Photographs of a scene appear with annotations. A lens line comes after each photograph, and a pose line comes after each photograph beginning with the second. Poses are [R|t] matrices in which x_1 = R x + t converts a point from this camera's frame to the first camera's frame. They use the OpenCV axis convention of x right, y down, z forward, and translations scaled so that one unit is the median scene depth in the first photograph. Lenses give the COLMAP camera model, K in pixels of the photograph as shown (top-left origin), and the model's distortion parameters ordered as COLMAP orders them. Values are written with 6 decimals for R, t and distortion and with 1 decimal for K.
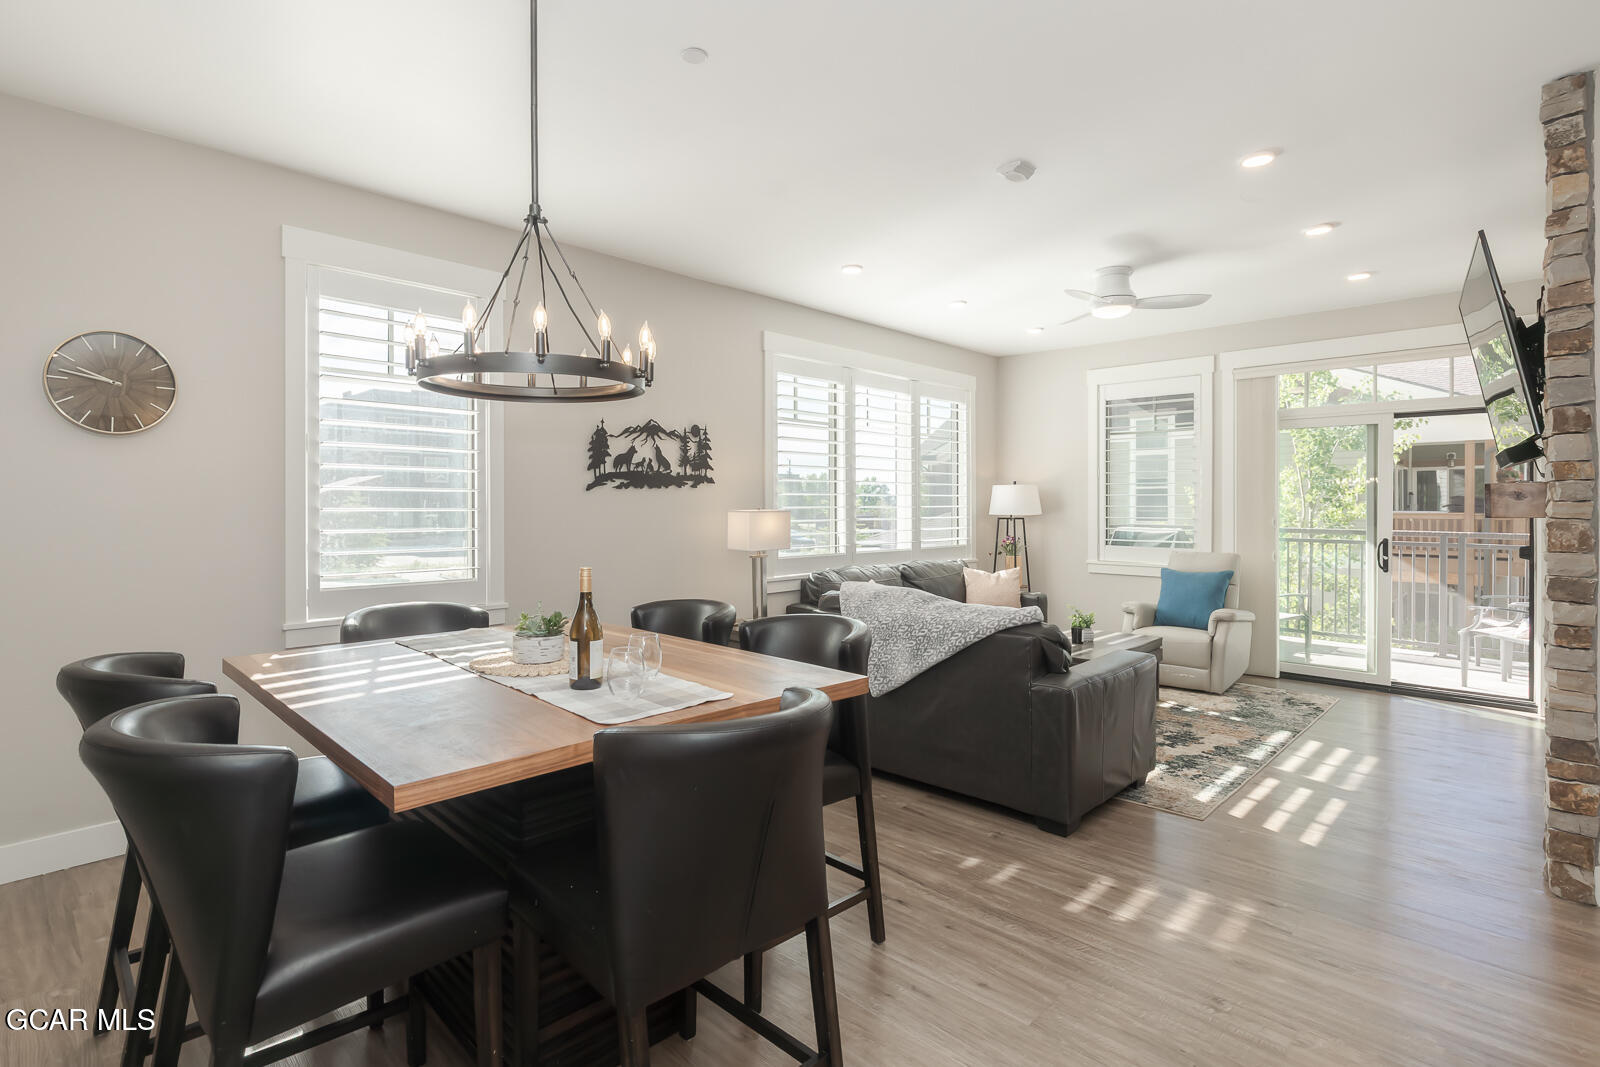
lens RADIAL K [[777.6, 0, 775.9], [0, 777.6, 503.6], [0, 0, 1]] dist [0.010363, -0.000587]
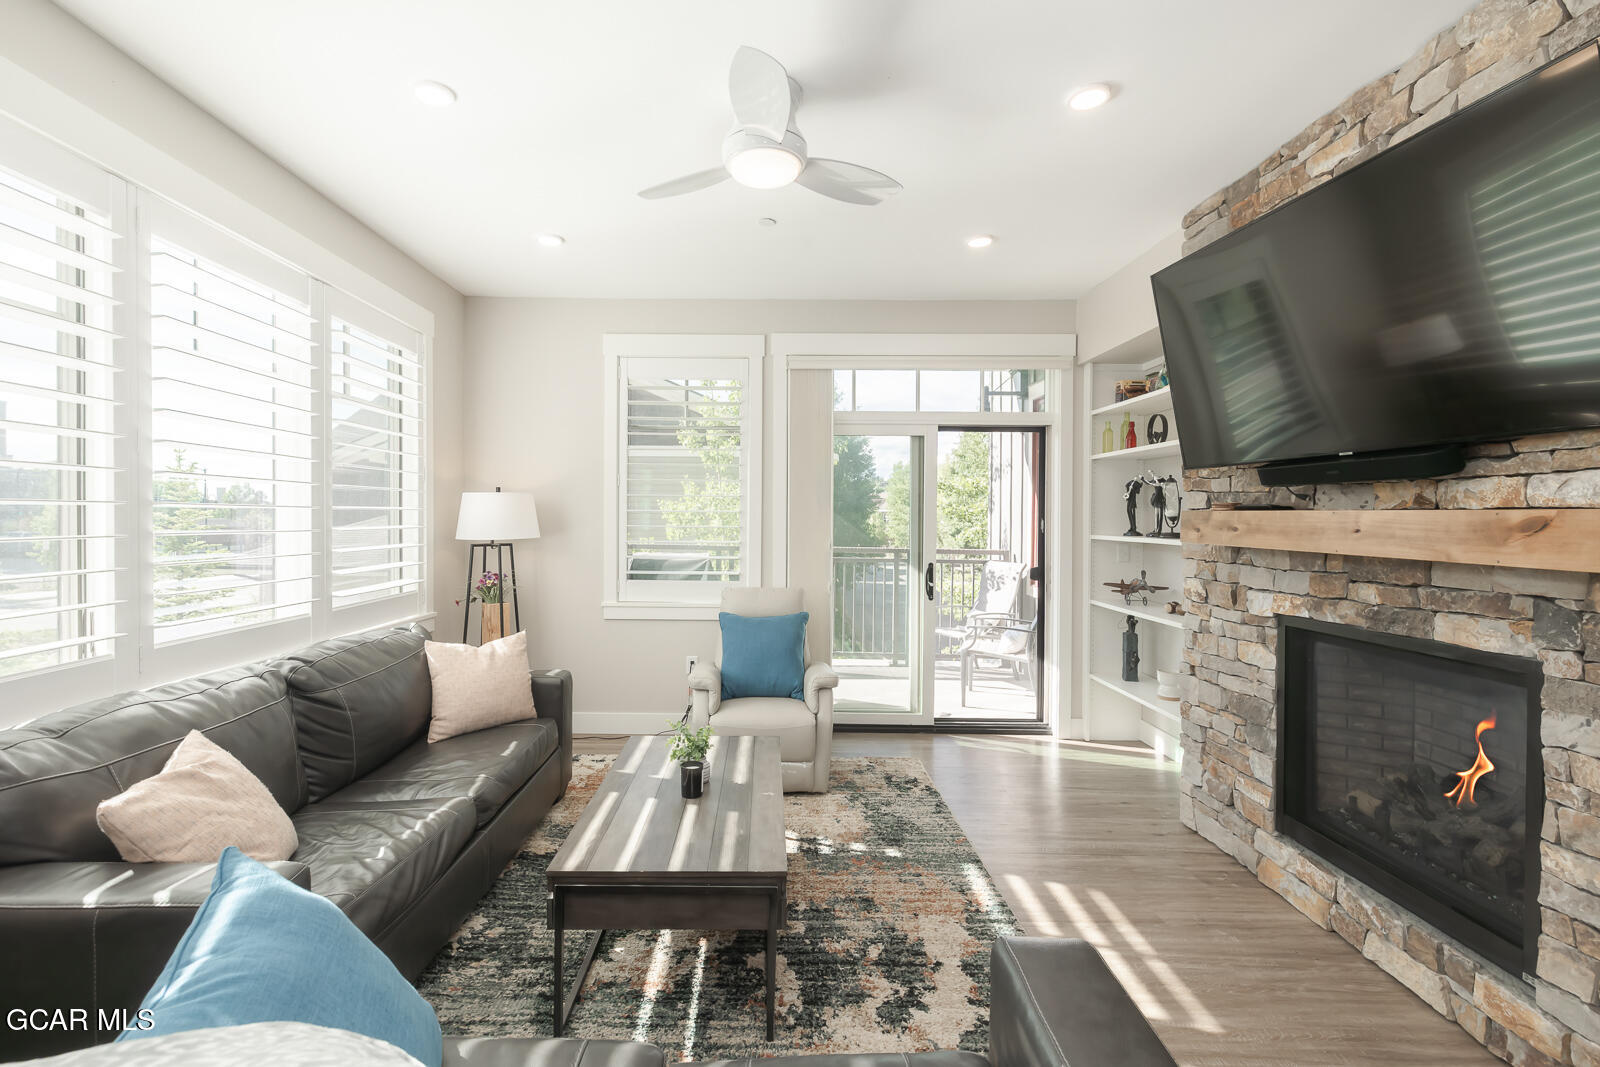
lens RADIAL K [[696.6, 0, 765.0], [0, 696.6, 519.3], [0, 0, 1]] dist [0.003625, -0.000064]
pose [[0.719553, 0.001168, 0.694436, 0.098623], [-0.006754, 0.999963, 0.005316, -0.009848], [-0.694404, -0.008515, 0.719534, 0.642471]]
